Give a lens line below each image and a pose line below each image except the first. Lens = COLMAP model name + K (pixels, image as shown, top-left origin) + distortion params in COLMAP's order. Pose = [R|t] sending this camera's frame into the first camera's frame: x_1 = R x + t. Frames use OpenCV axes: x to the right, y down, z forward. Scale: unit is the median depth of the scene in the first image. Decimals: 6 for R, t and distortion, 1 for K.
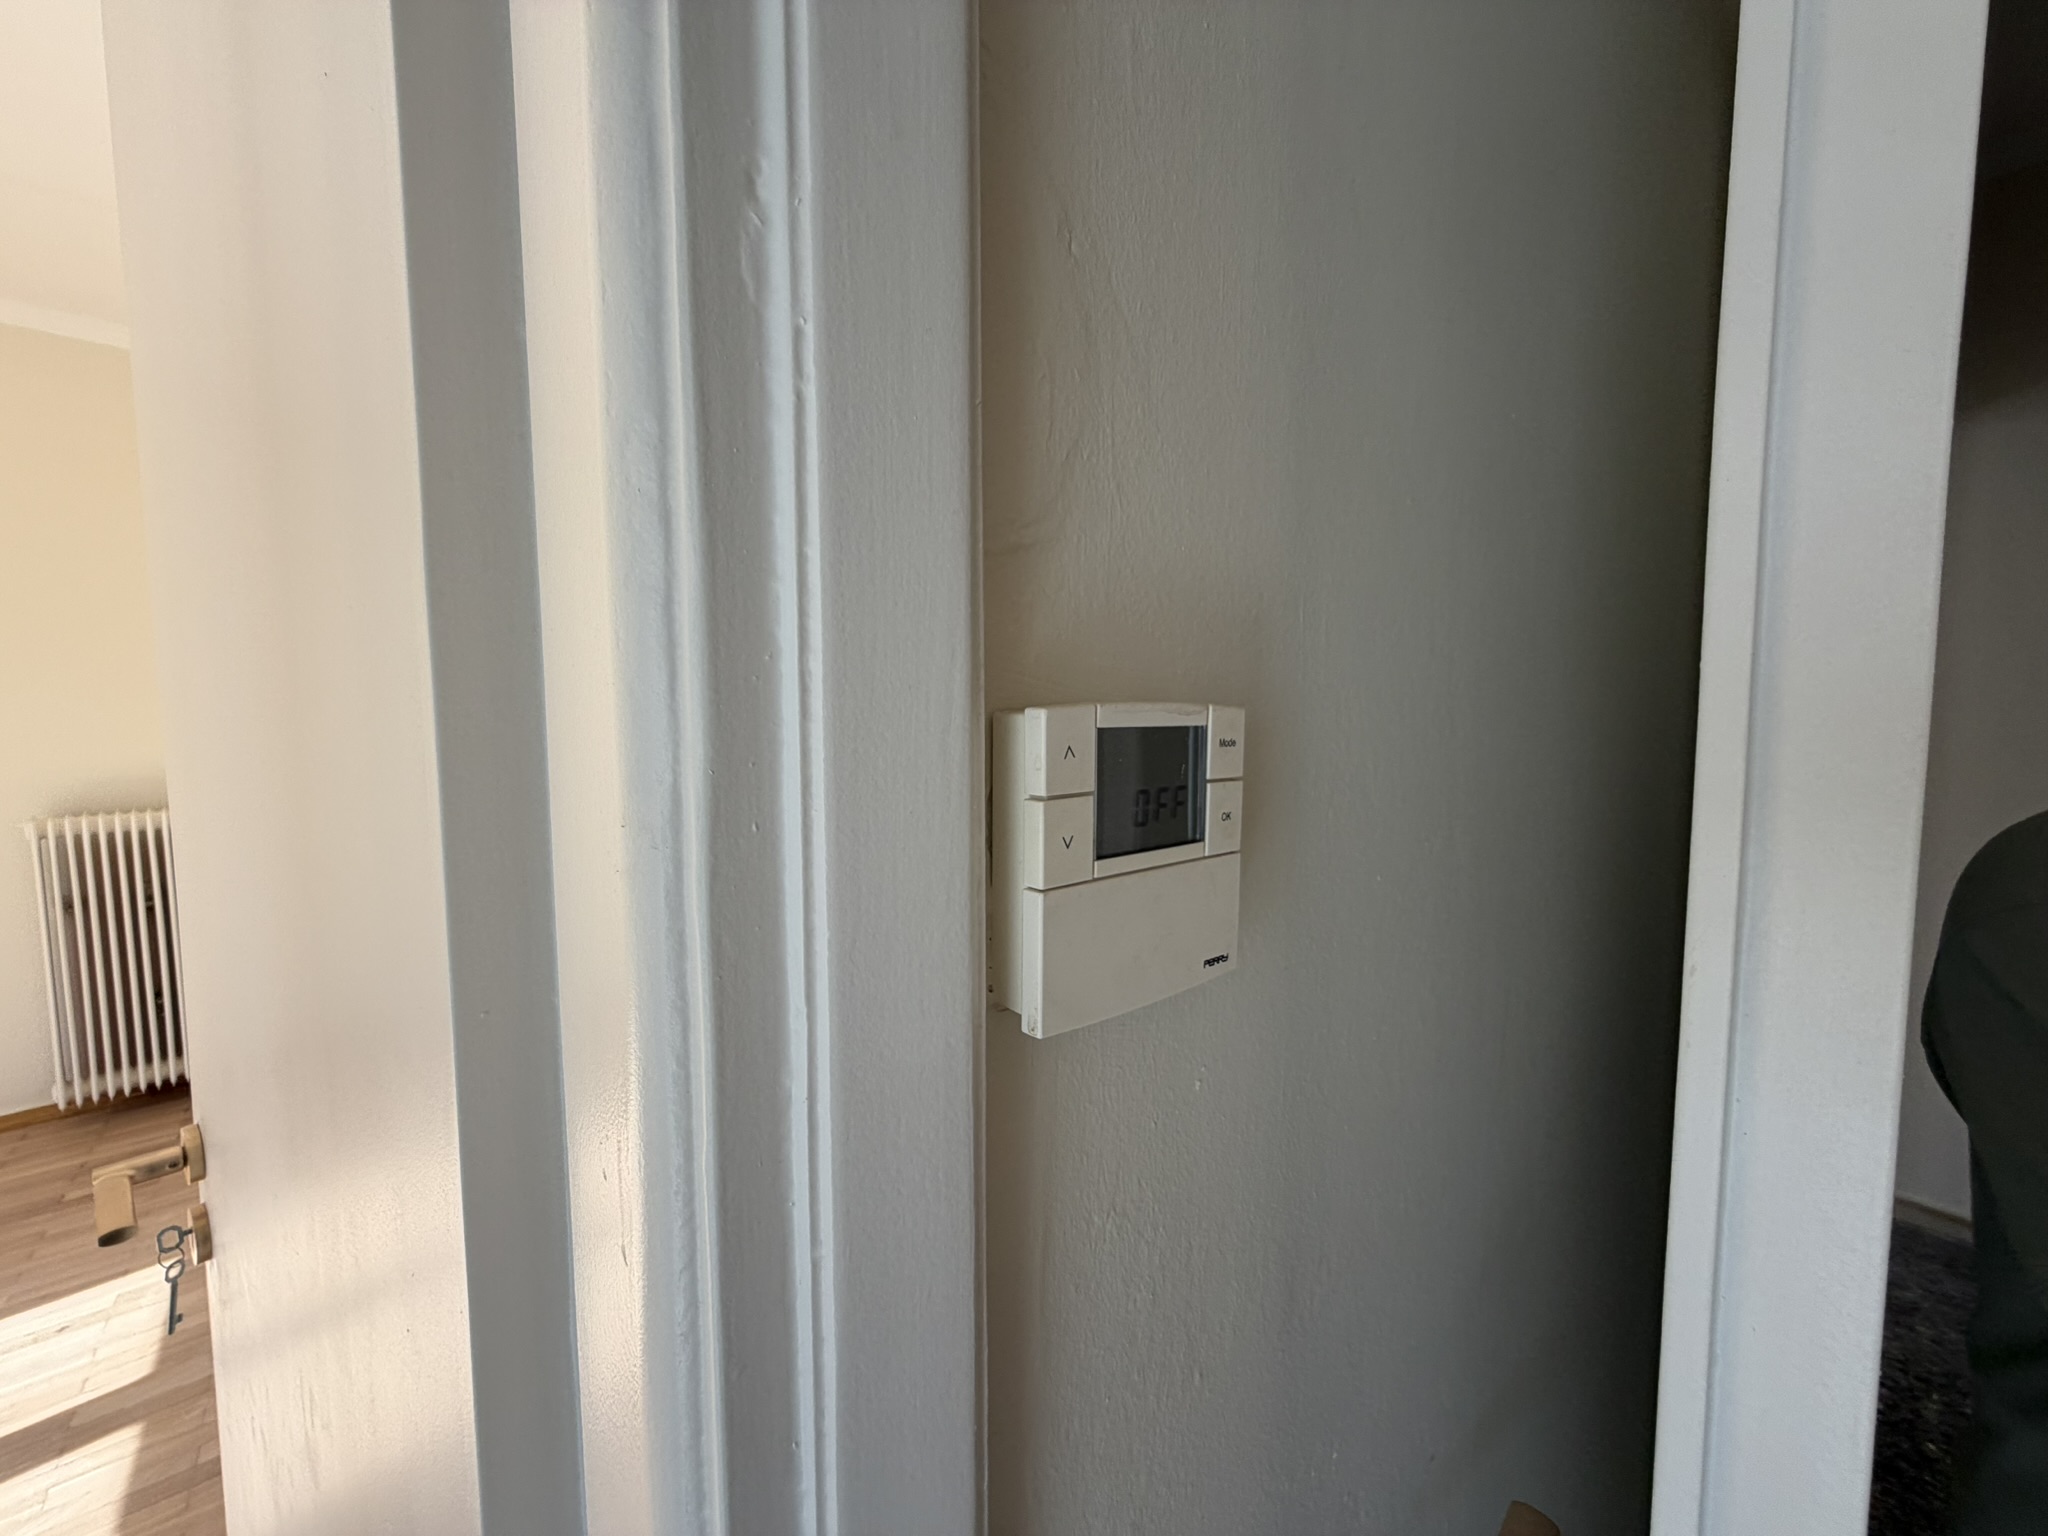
lens RADIAL K [[819.3, 0, 1012.4], [0, 819.3, 777.3], [0, 0, 1]] dist [0.004020, -0.000239]
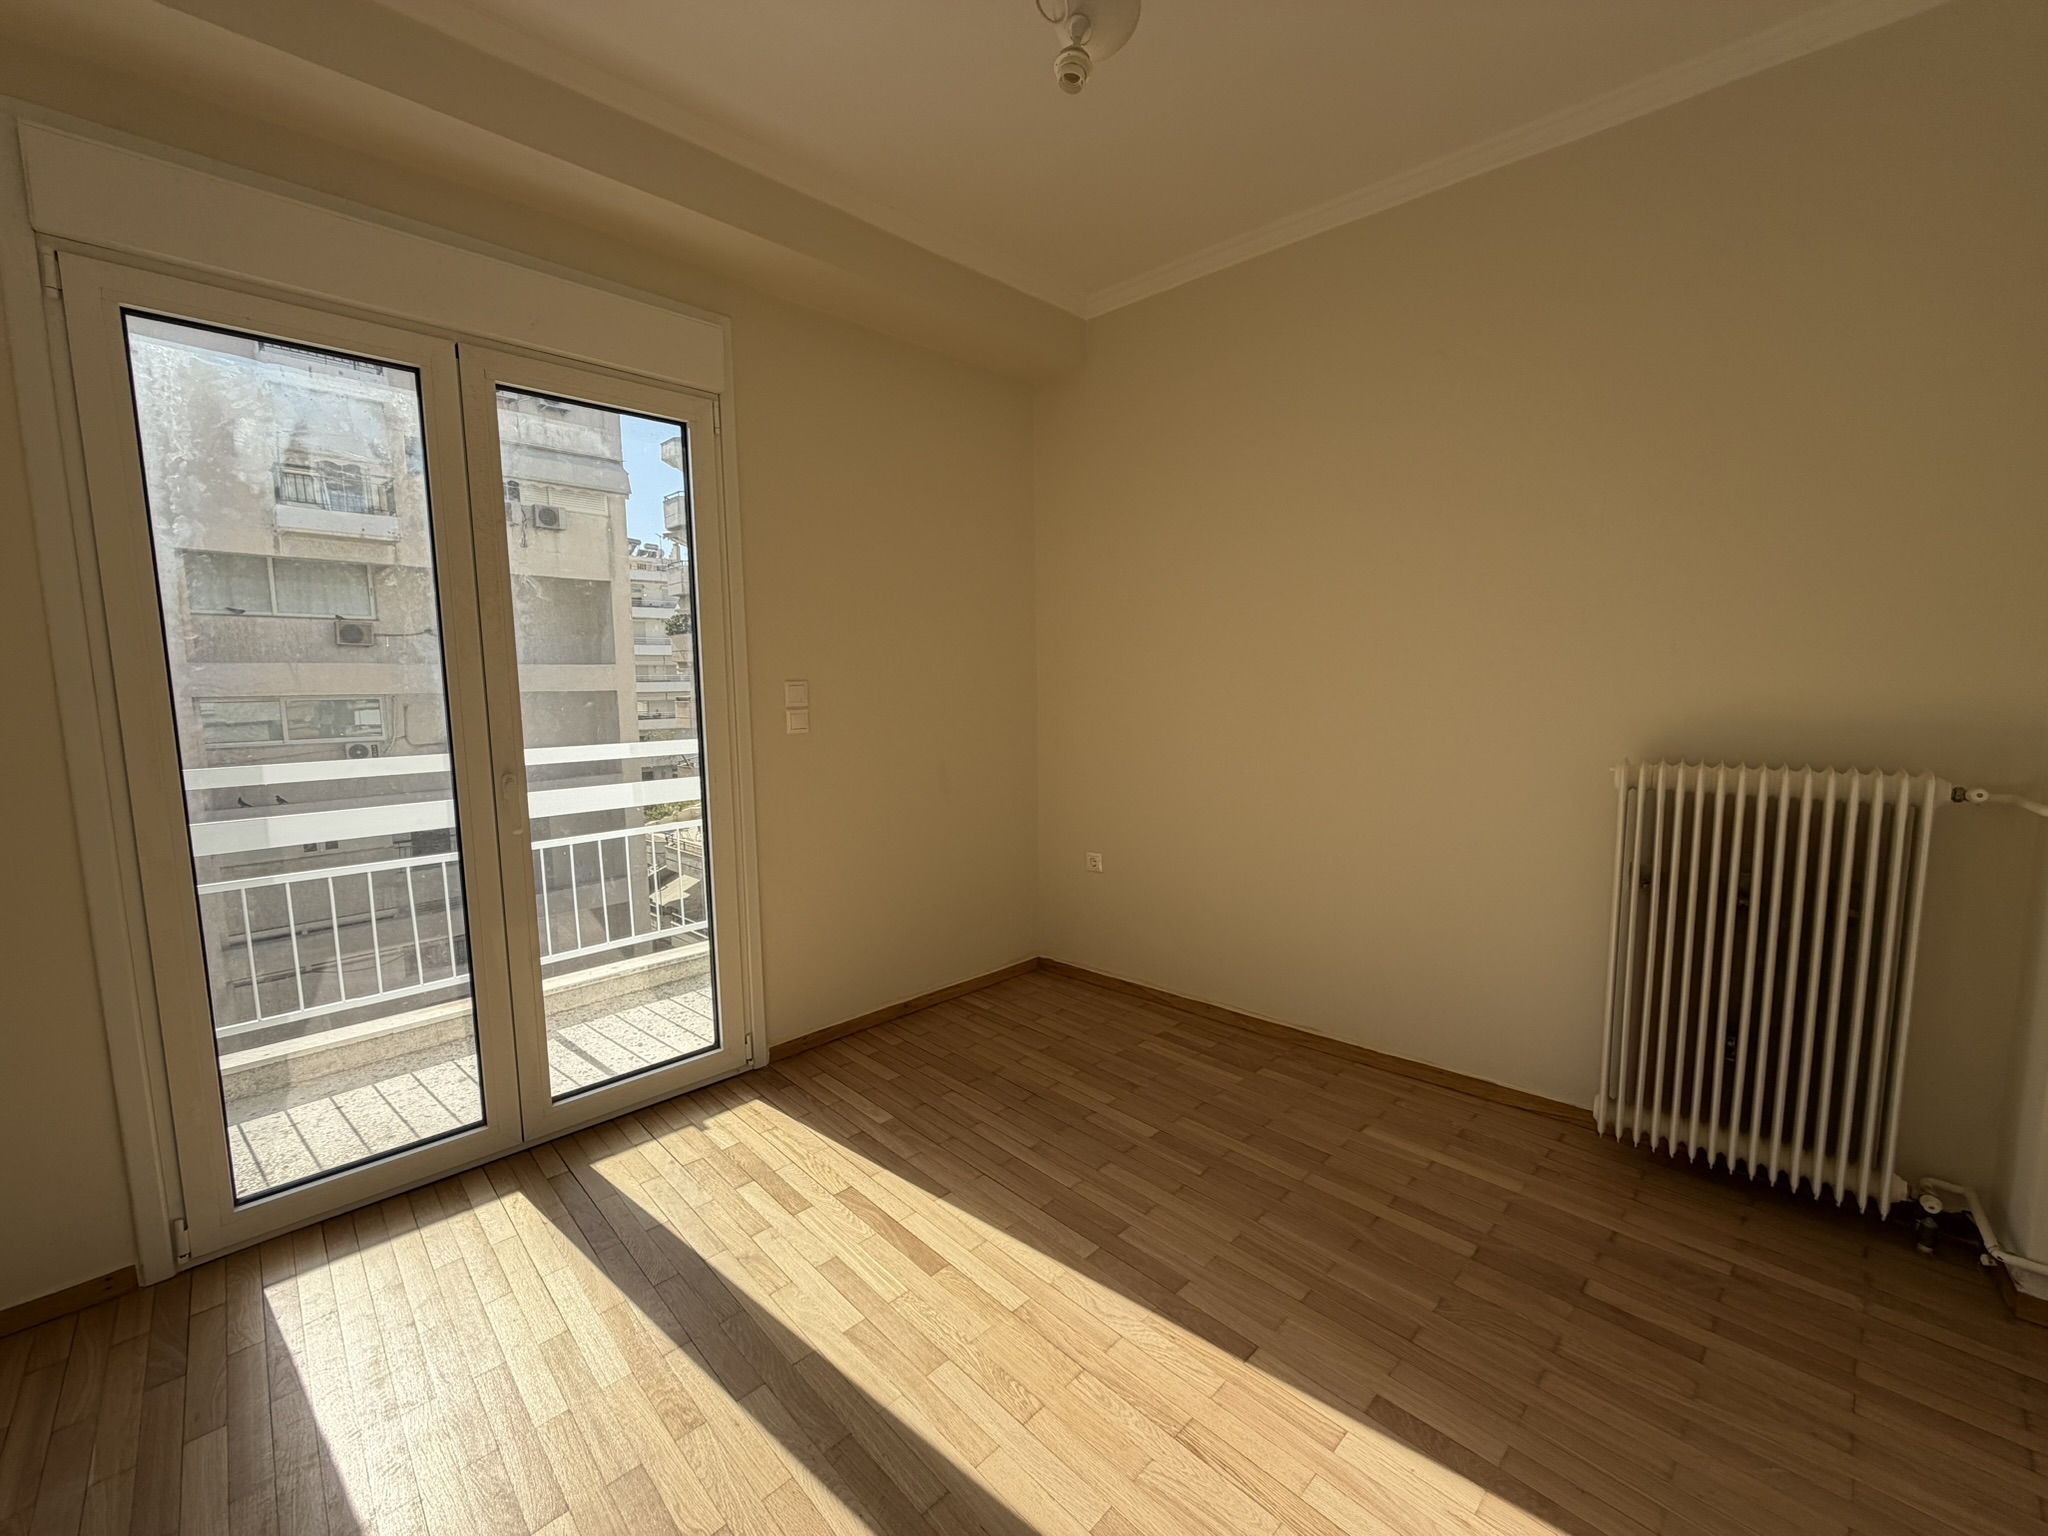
lens RADIAL K [[819.3, 0, 1004.6], [0, 819.3, 766.1], [0, 0, 1]] dist [0.004020, -0.000239]
pose [[0.058477, 0.111594, -0.992032, -0.447875], [-0.067478, 0.991901, 0.107602, 0.010168], [0.996006, 0.060648, 0.065534, 0.360329]]
